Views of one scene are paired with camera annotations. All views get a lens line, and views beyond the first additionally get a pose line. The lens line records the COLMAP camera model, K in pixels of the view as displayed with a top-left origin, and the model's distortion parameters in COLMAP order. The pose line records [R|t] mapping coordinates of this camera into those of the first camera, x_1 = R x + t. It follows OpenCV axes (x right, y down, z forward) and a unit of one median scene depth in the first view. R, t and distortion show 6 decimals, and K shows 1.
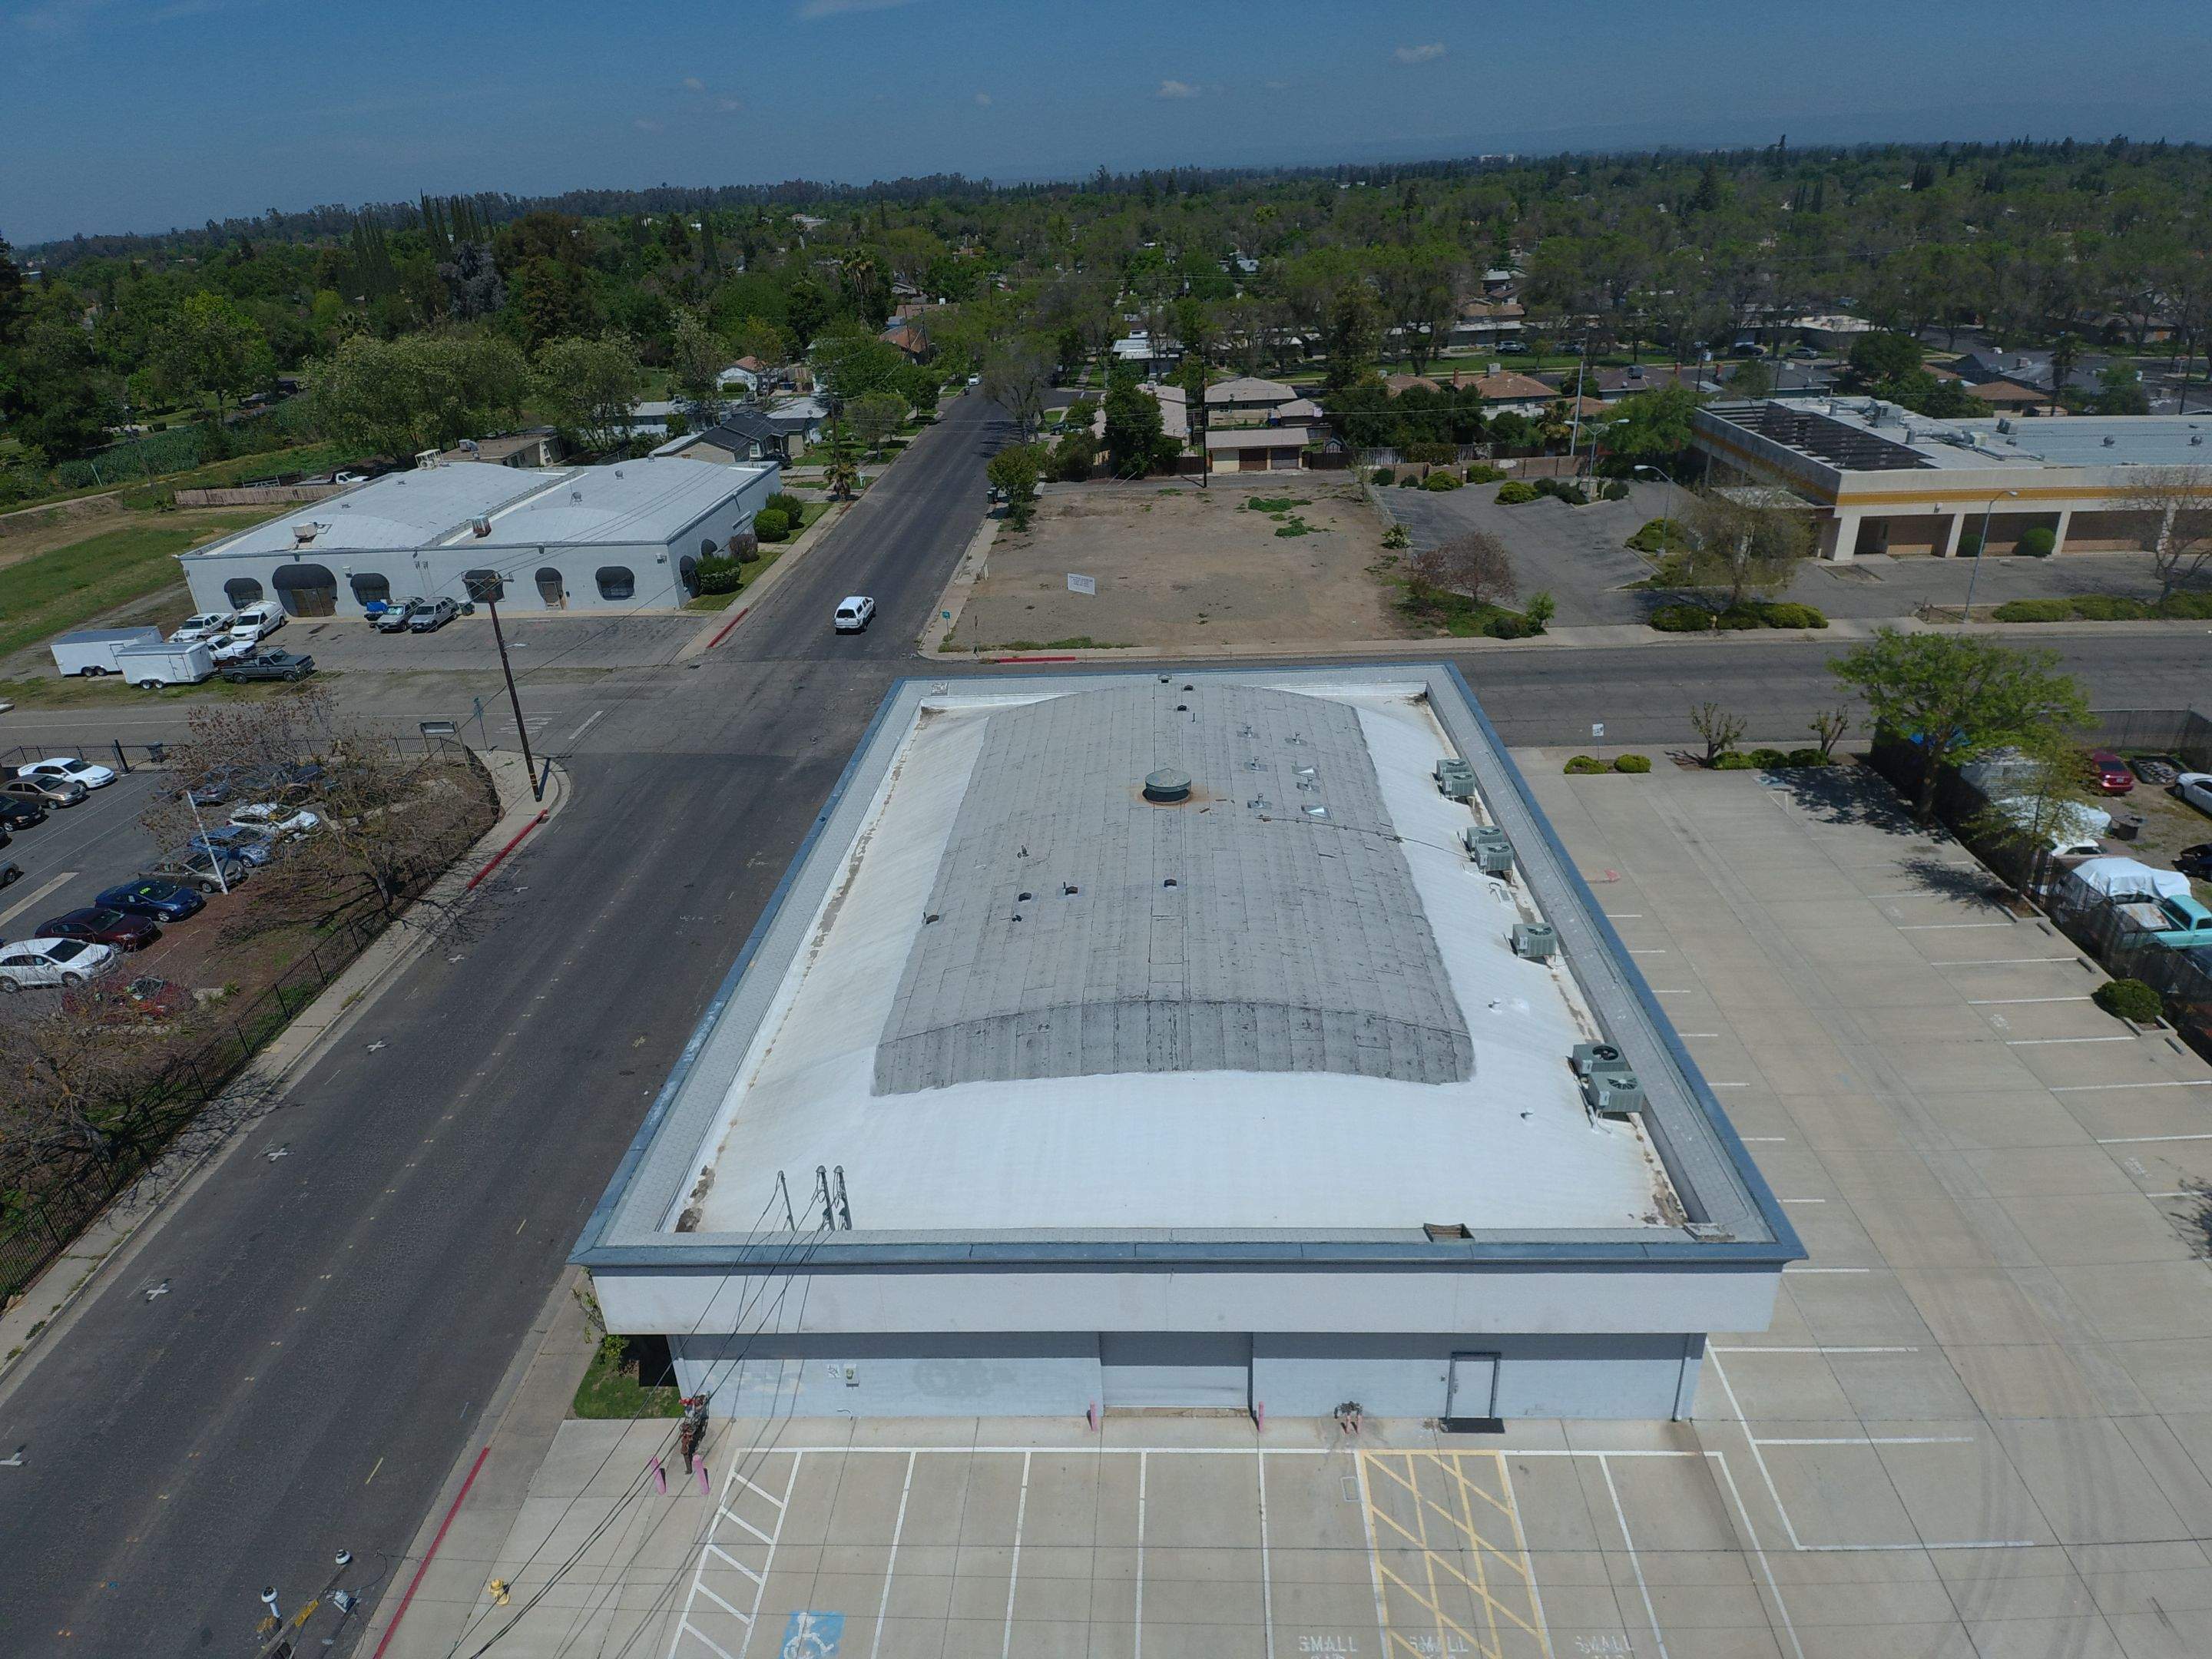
lens RADIAL K [[1337.7, 0, 1106.0], [0, 1337.7, 829.5], [0, 0, 1]] dist [0.068298, -0.109518]
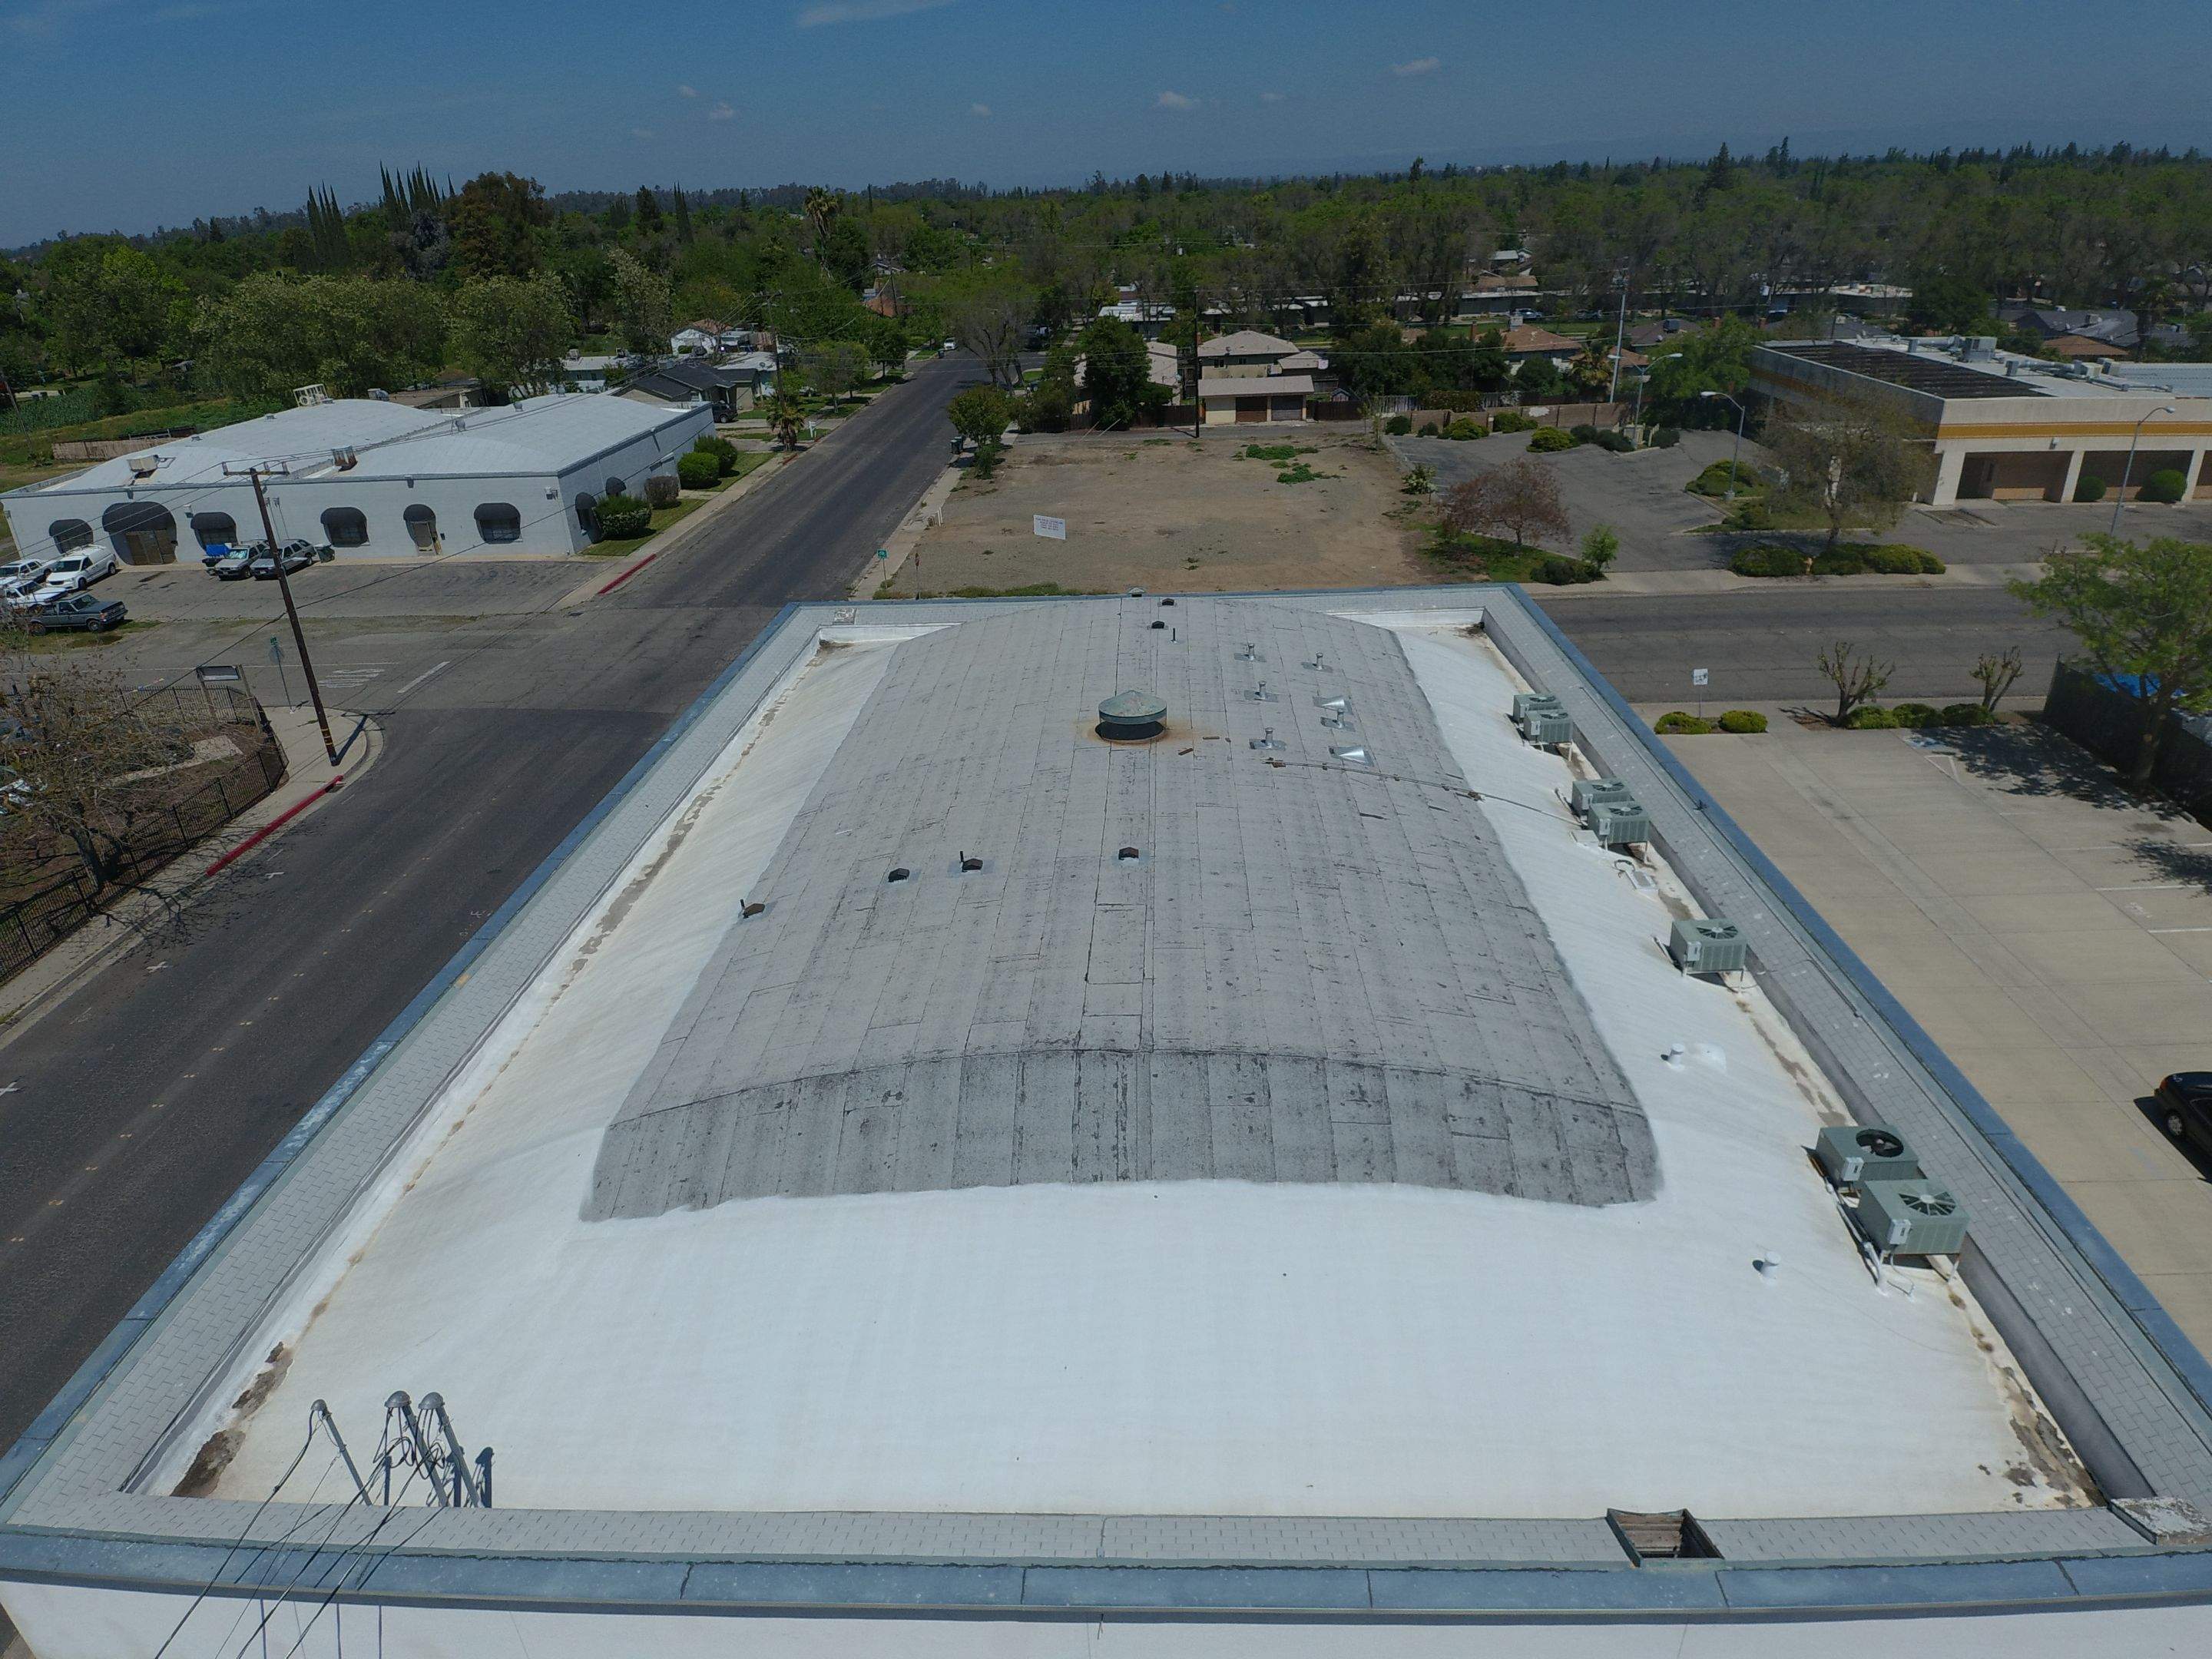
lens RADIAL K [[1337.7, 0, 1106.0], [0, 1337.7, 829.5], [0, 0, 1]] dist [0.068298, -0.109518]
pose [[0.999981, 0.004291, 0.004494, 0.022825], [-0.004260, 0.999967, -0.006908, 0.021856], [-0.004524, 0.006888, 0.999966, 0.245011]]
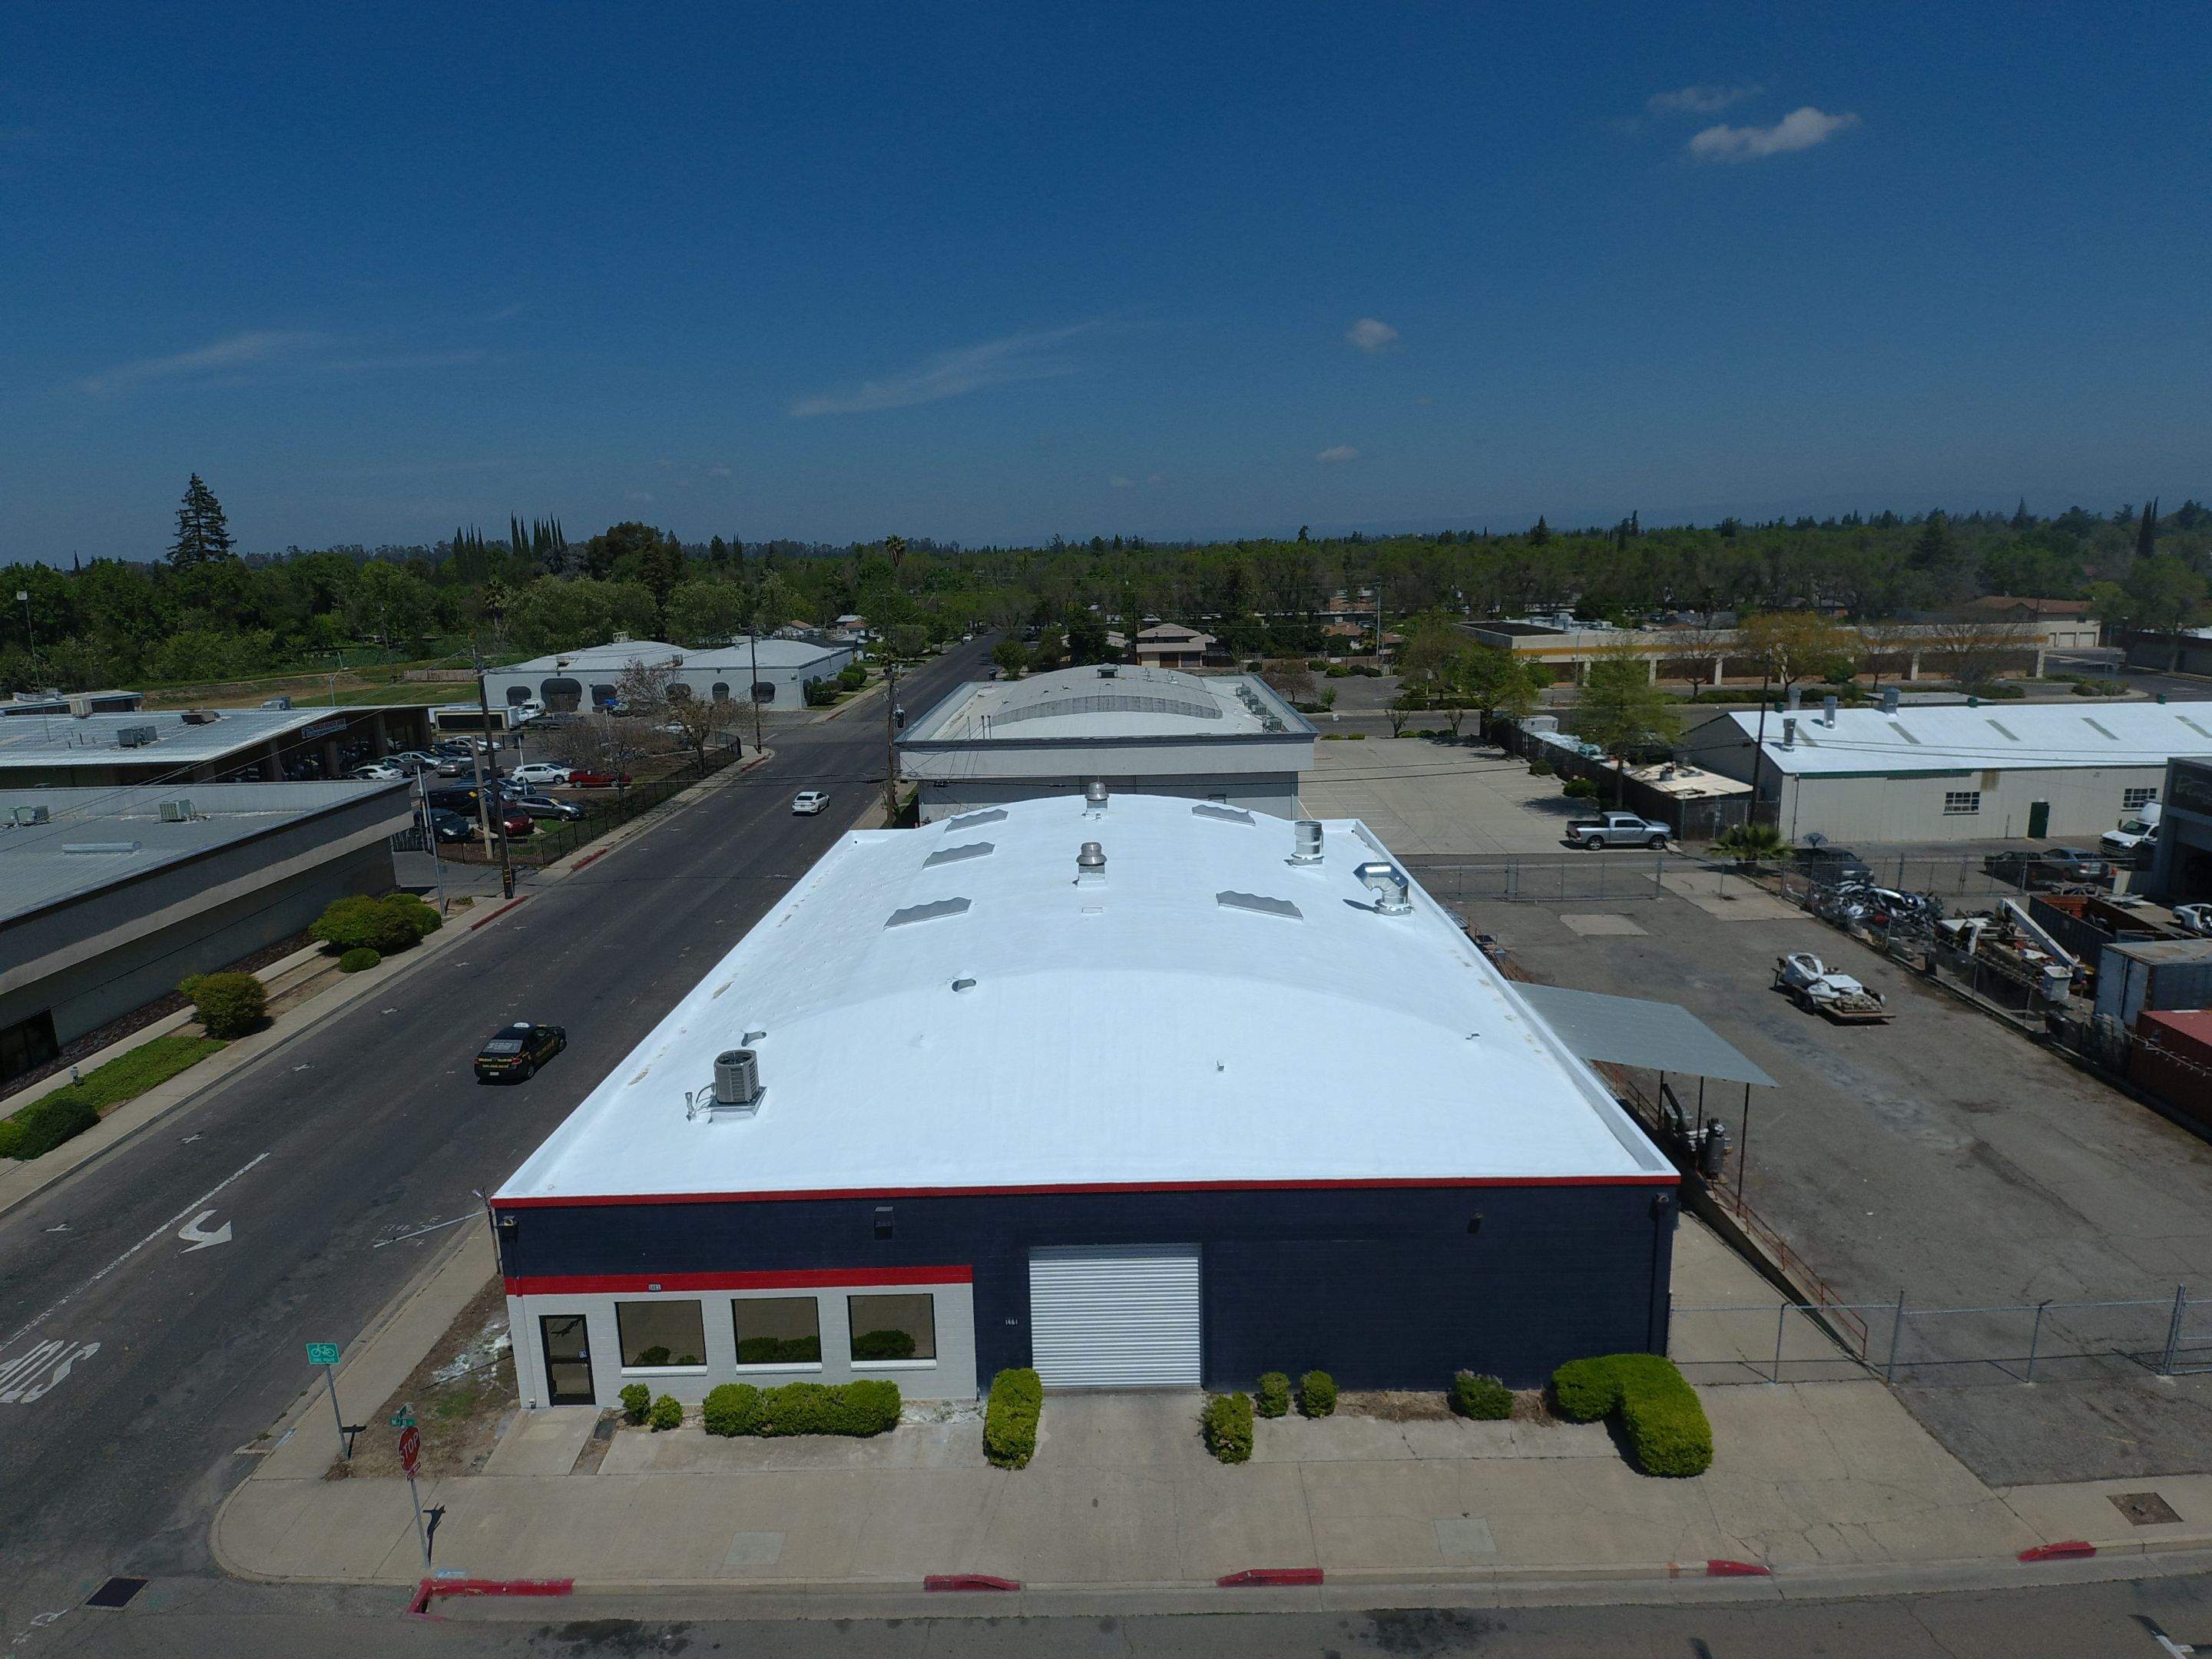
lens RADIAL K [[1321.6, 0, 1114.4], [0, 1321.6, 866.6], [0, 0, 1]] dist [0.066177, -0.095325]
pose [[0.998996, 0.009640, 0.043756, -0.025968], [-0.000048, 0.976811, -0.214103, 0.565361], [-0.044805, 0.213886, 0.975830, -0.805242]]
